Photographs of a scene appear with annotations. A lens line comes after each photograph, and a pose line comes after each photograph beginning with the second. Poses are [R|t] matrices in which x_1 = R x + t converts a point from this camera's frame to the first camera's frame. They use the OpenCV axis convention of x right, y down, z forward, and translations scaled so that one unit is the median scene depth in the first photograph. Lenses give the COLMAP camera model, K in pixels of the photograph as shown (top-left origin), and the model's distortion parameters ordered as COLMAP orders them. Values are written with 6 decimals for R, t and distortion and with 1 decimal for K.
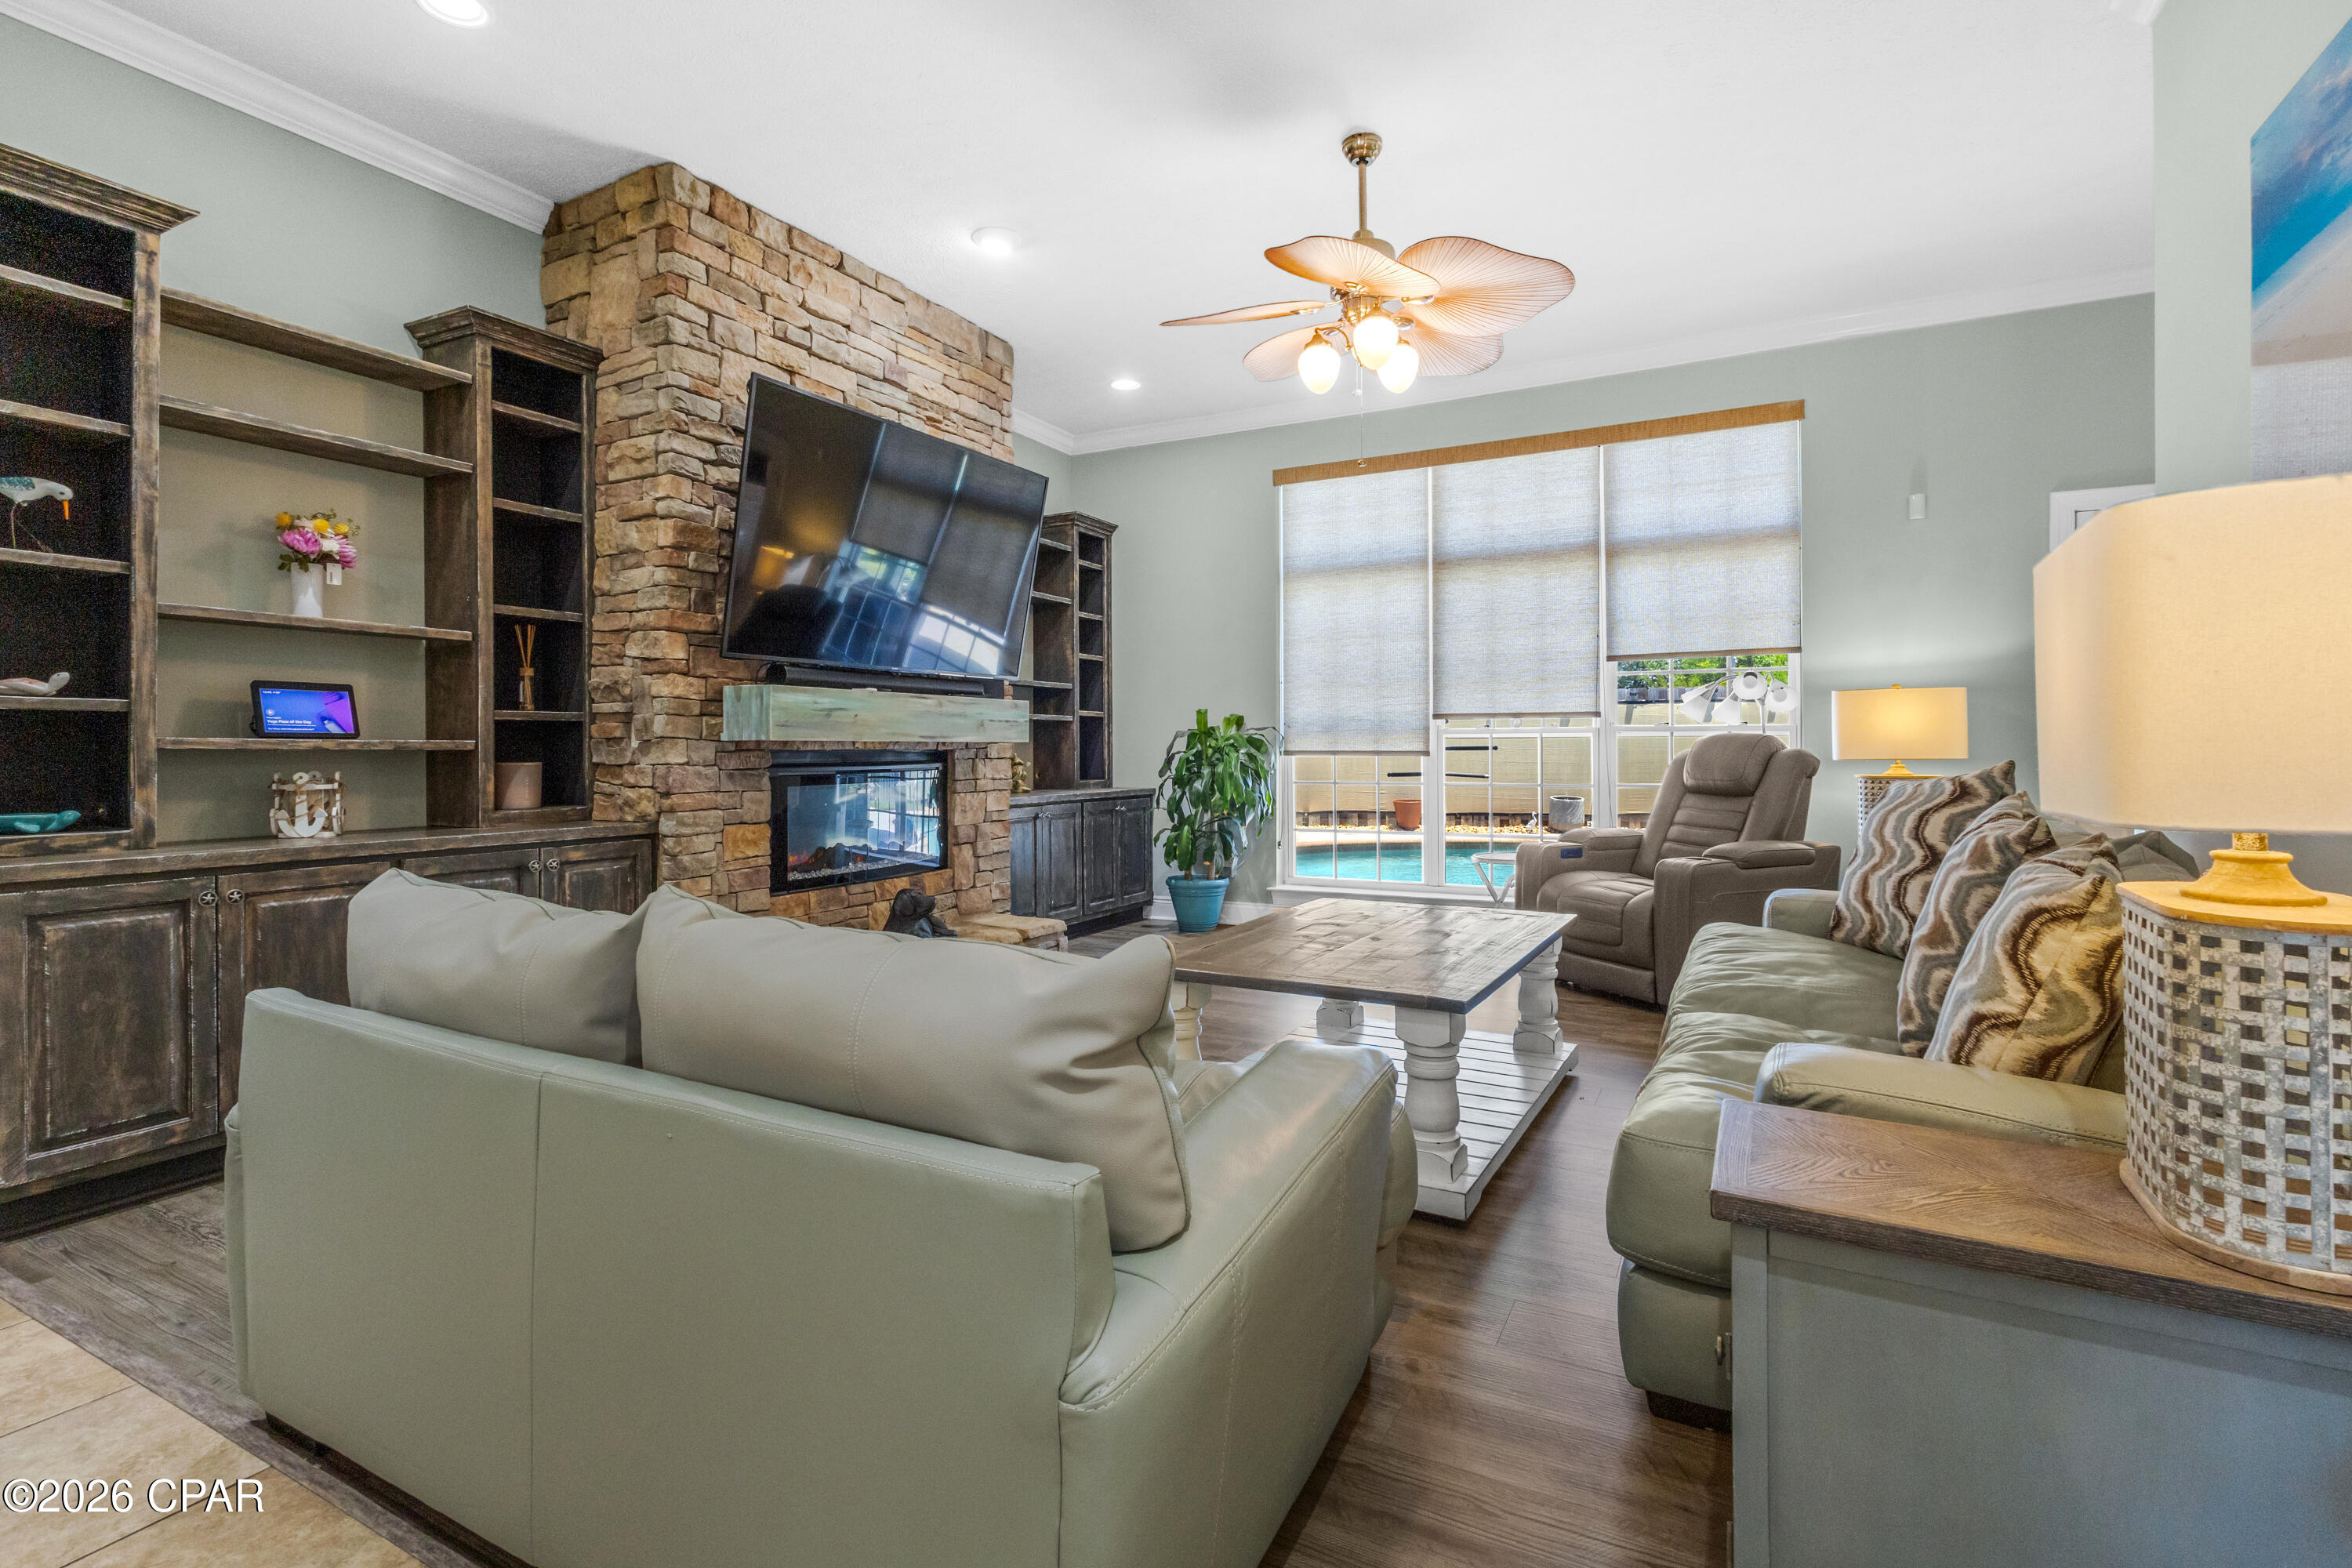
lens RADIAL K [[1101.2, 0, 1179.8], [0, 1101.2, 736.6], [0, 0, 1]] dist [0.002400, 0.001422]
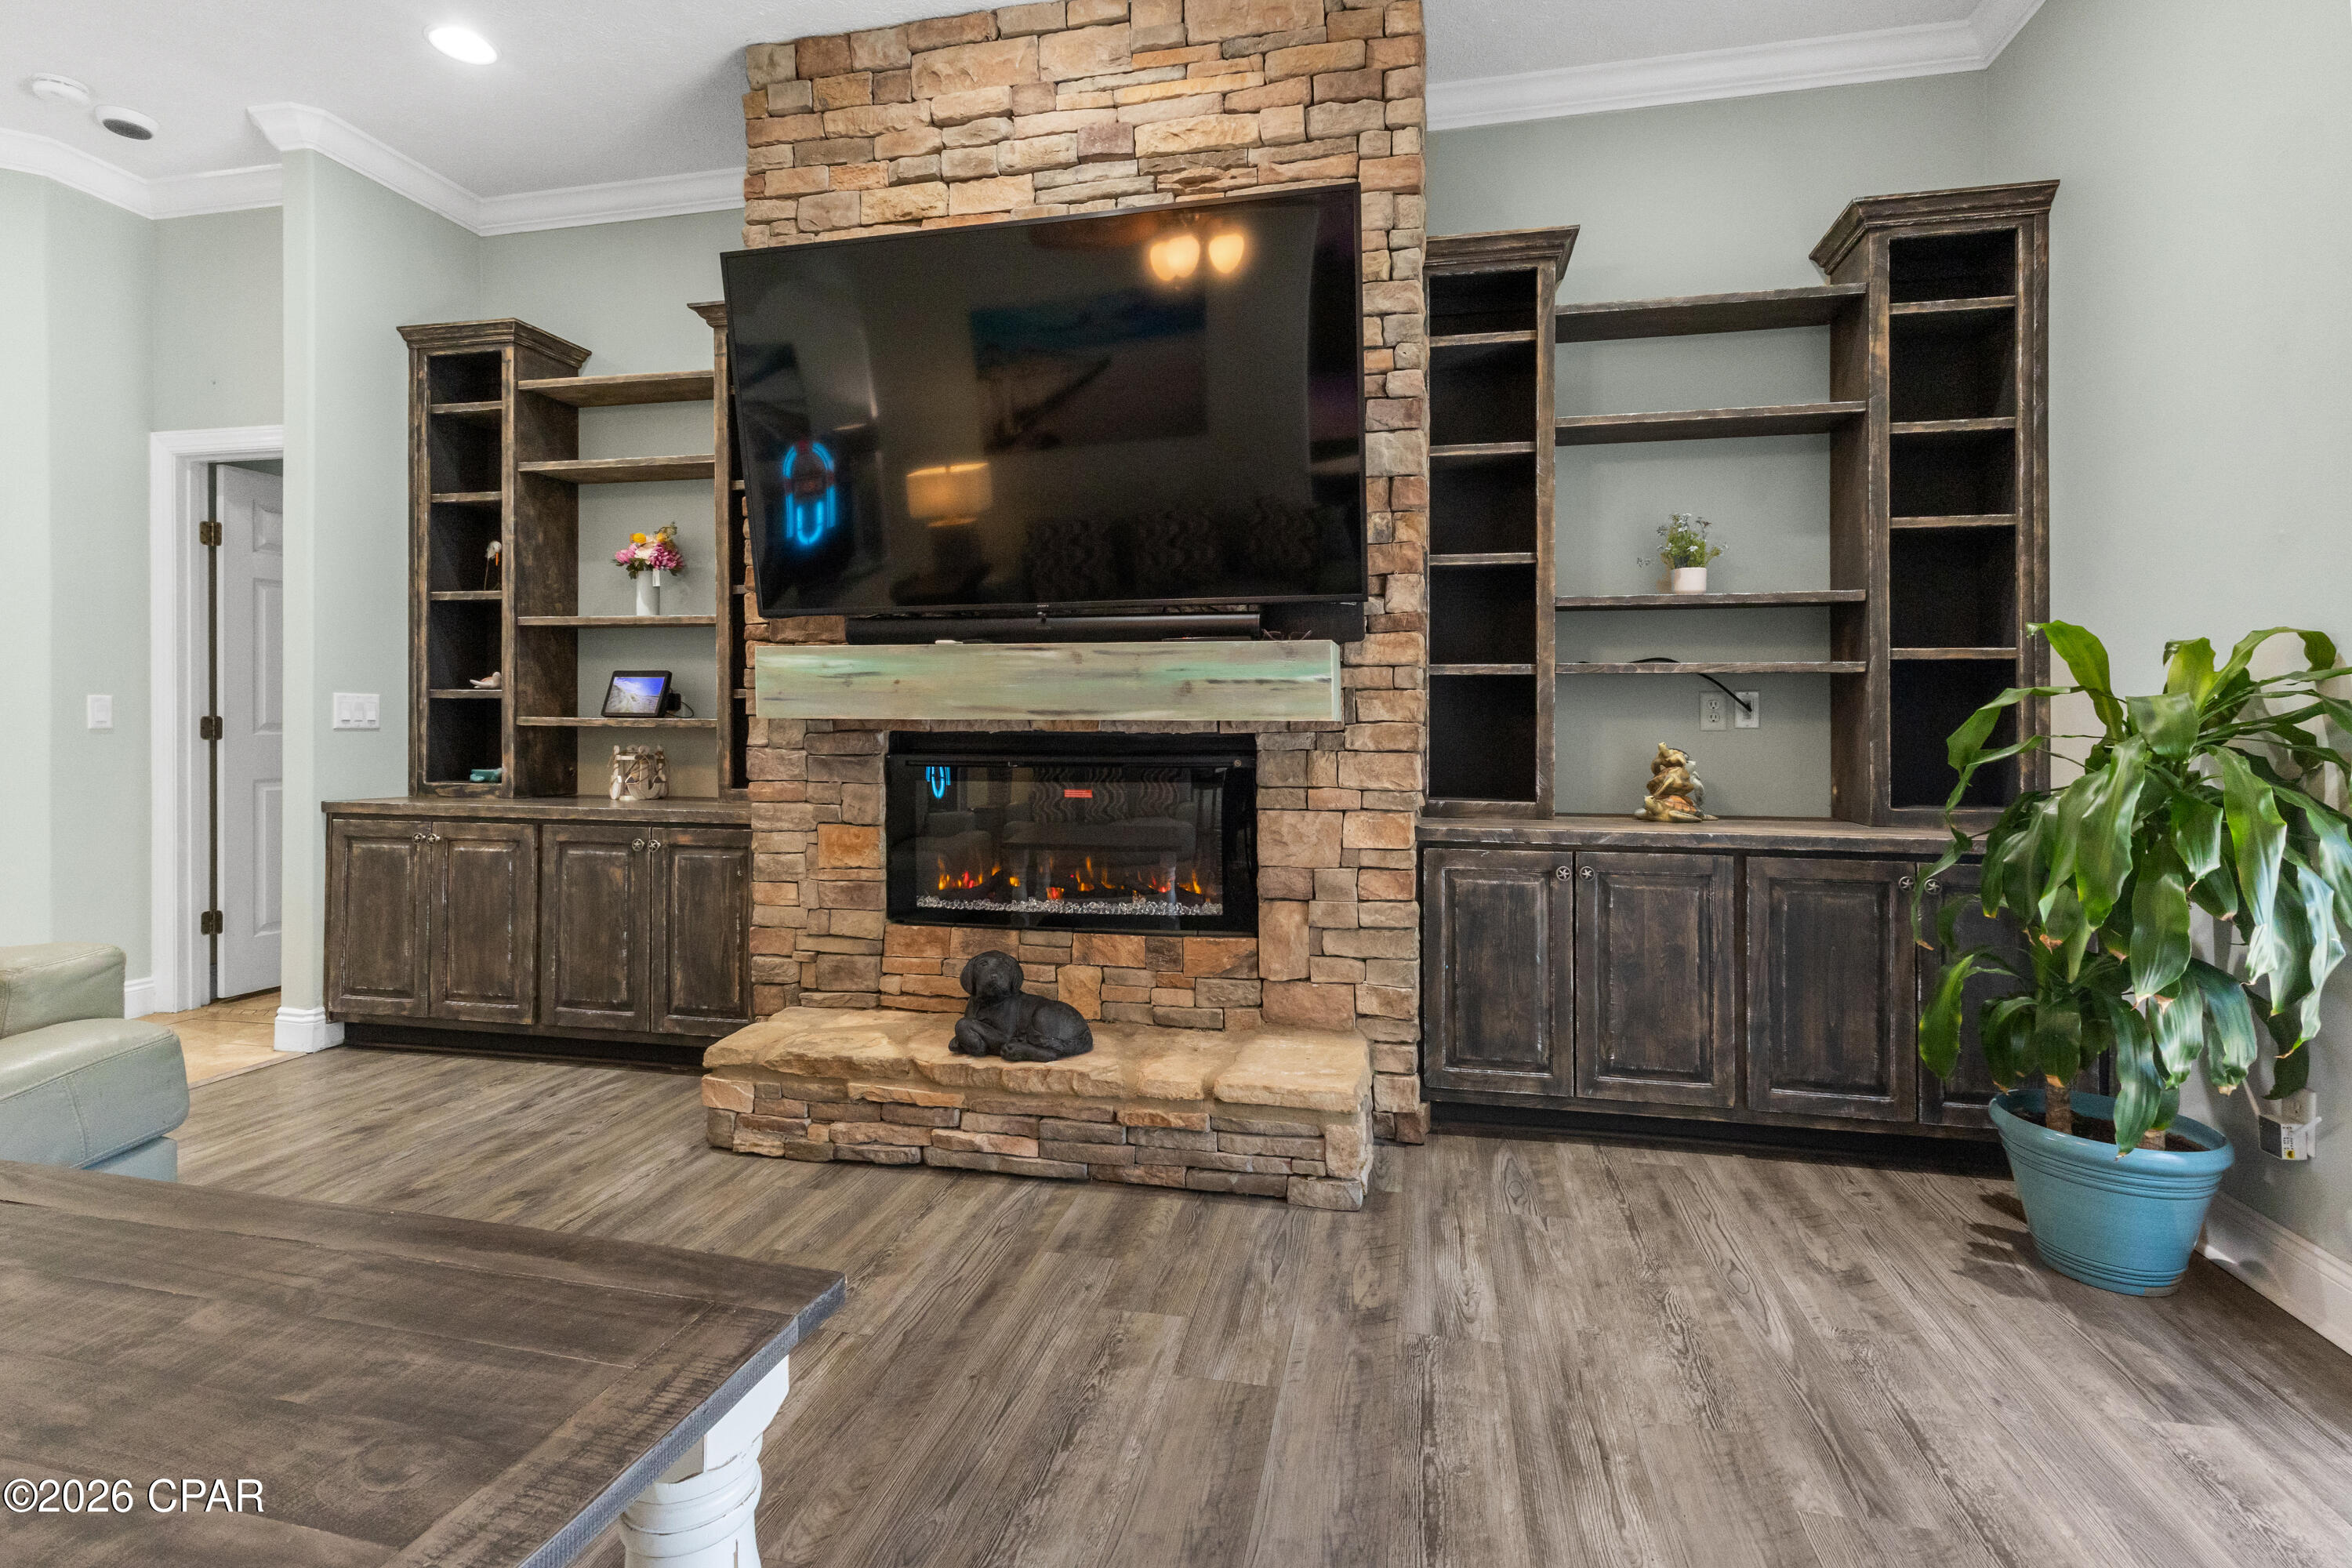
lens RADIAL K [[1233.9, 0, 1172.1], [0, 1233.9, 726.8], [0, 0, 1]] dist [0.002773, 0.000558]
pose [[0.244691, 0.003234, -0.969596, 0.448566], [0.003784, 0.999984, 0.004291, 0.005703], [0.969594, -0.004719, 0.244675, 0.872194]]
